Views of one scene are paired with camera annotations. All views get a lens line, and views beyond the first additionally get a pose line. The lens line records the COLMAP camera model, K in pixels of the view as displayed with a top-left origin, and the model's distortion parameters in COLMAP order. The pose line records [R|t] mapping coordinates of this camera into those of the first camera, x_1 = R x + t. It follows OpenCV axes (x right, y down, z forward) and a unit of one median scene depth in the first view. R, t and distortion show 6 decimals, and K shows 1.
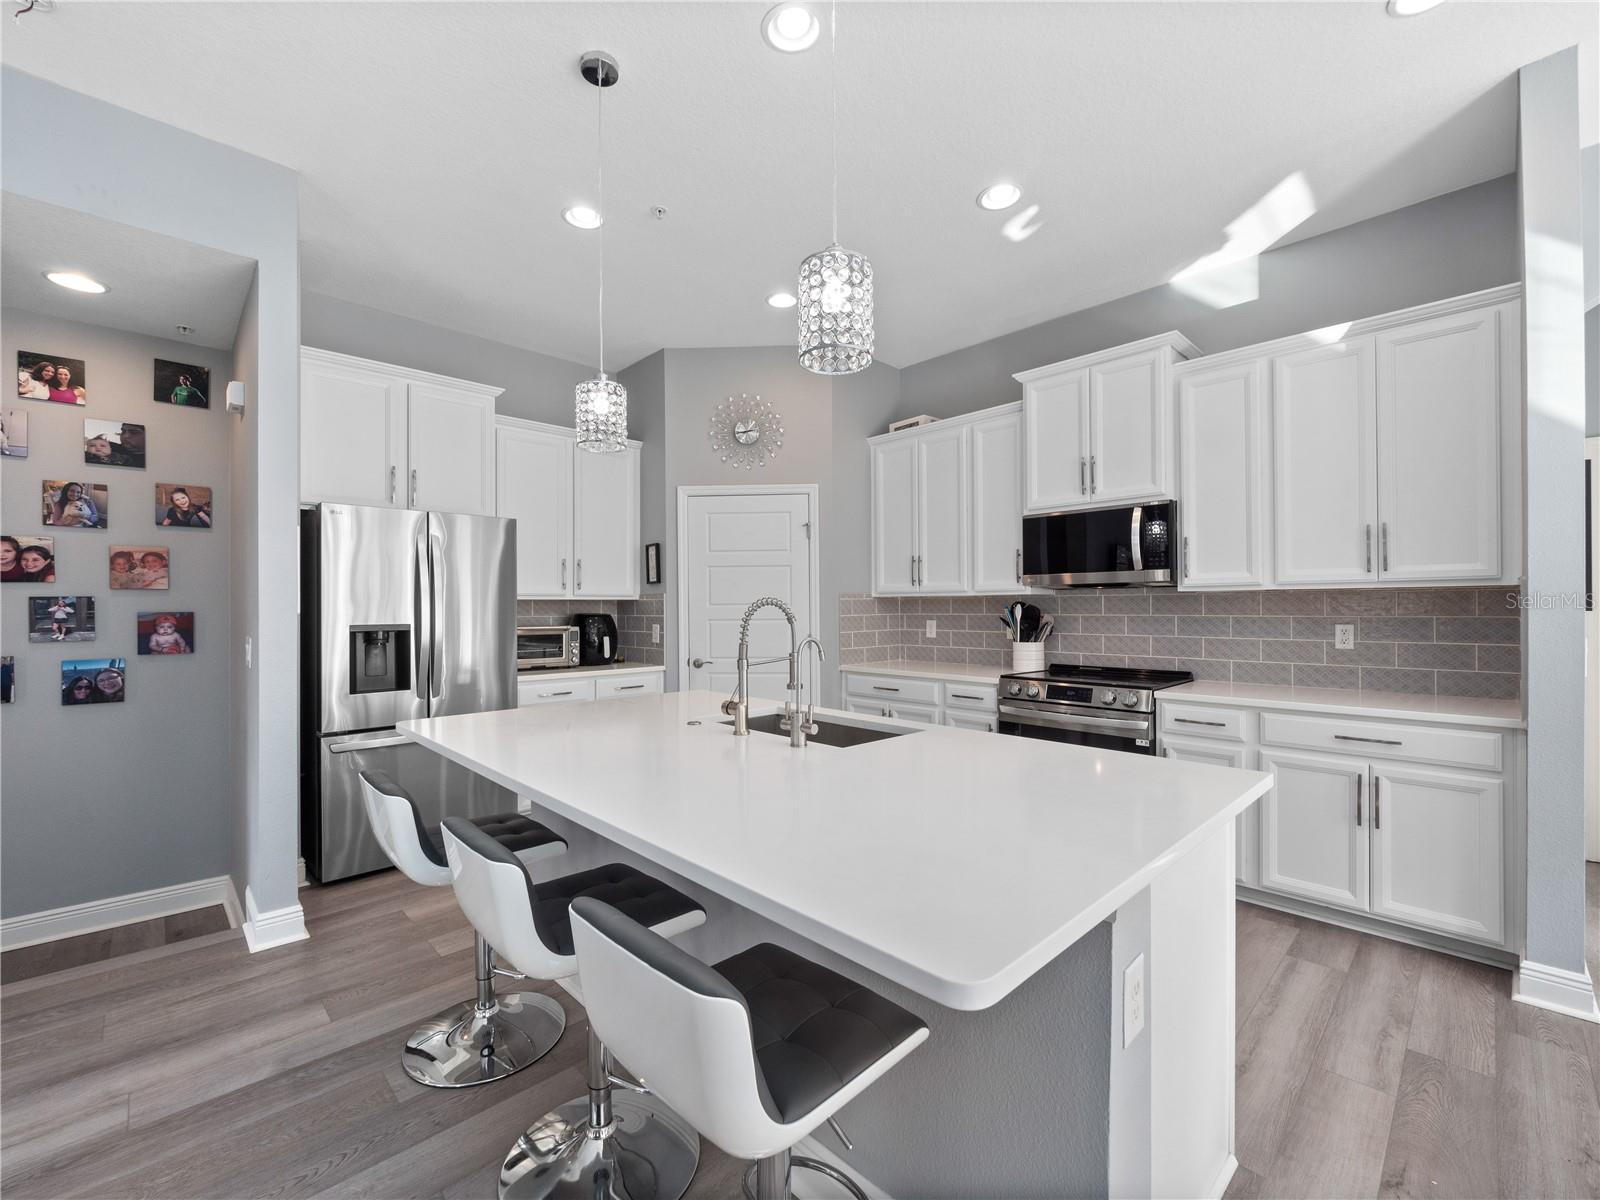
lens RADIAL K [[689.1, 0, 786.4], [0, 689.1, 601.6], [0, 0, 1]] dist [0.007607, -0.005148]
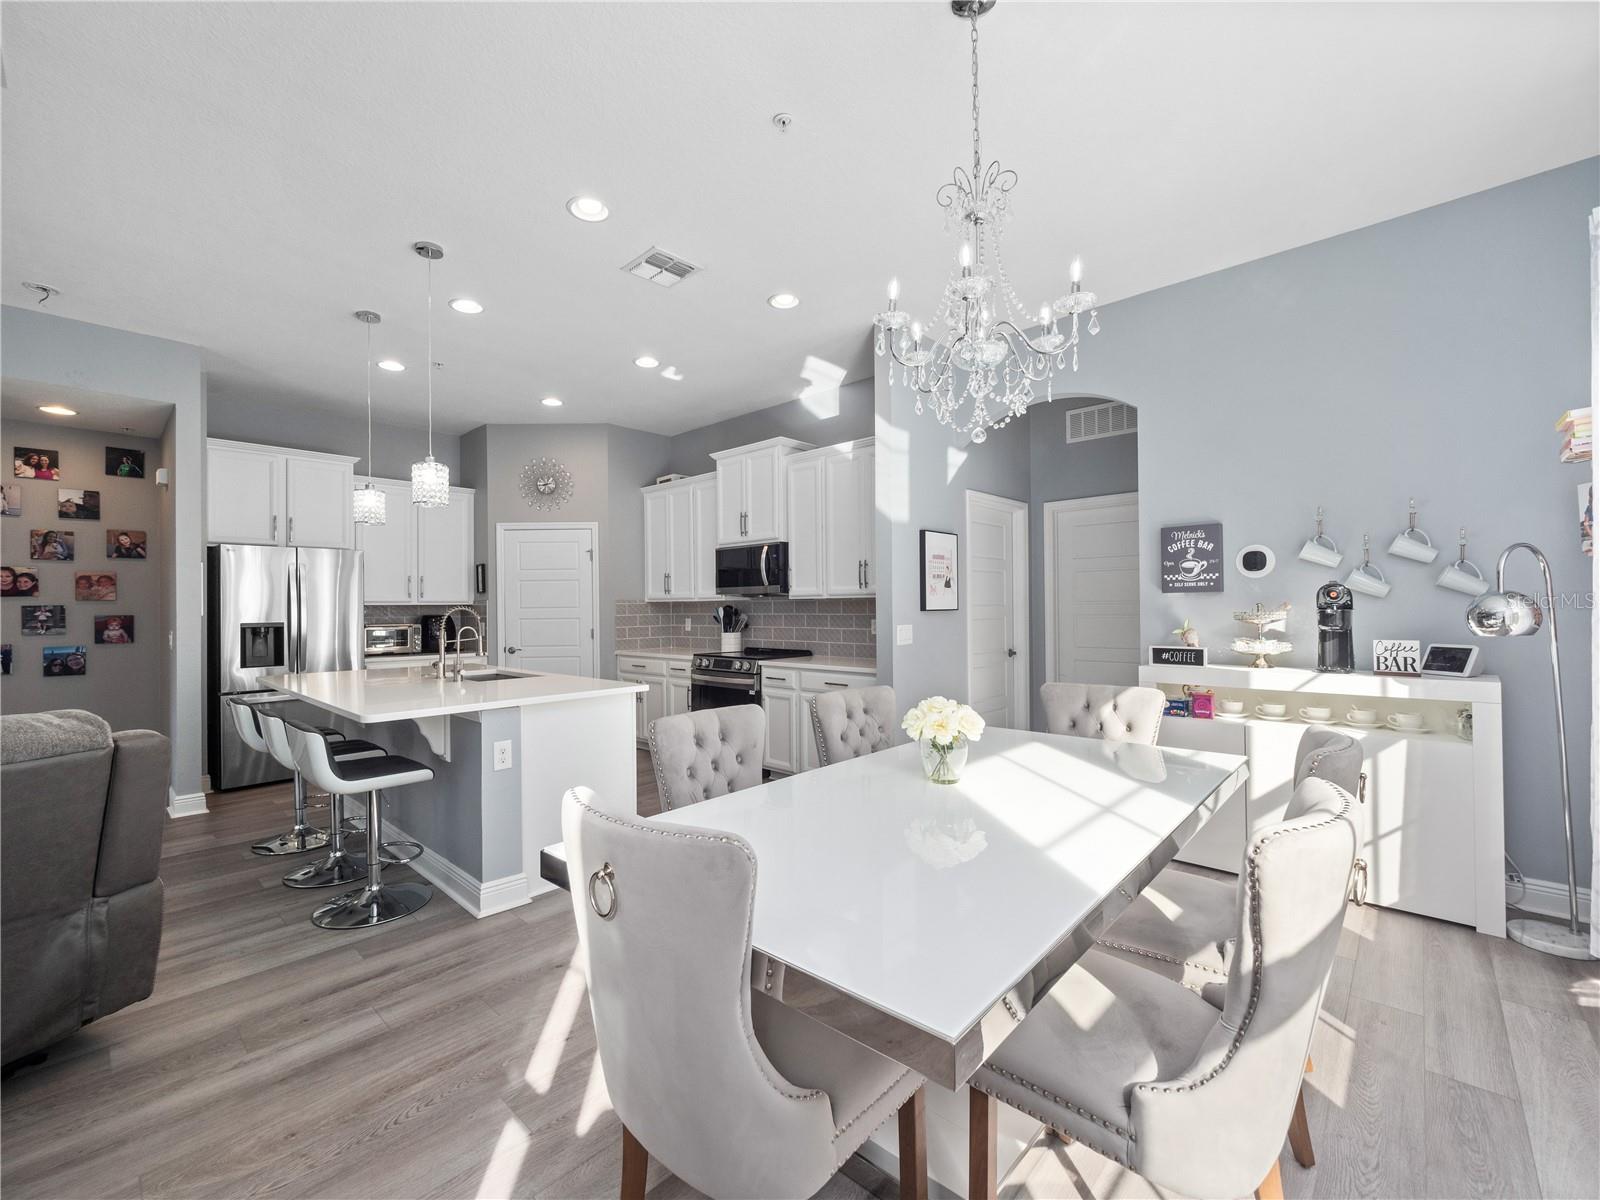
lens RADIAL K [[689.1, 0, 790.4], [0, 689.1, 599.7], [0, 0, 1]] dist [0.007607, -0.005148]
pose [[0.998289, -0.003812, 0.058344, 0.443939], [0.003975, 0.999989, -0.002681, -0.008260], [-0.058334, 0.002909, 0.998293, -0.538503]]
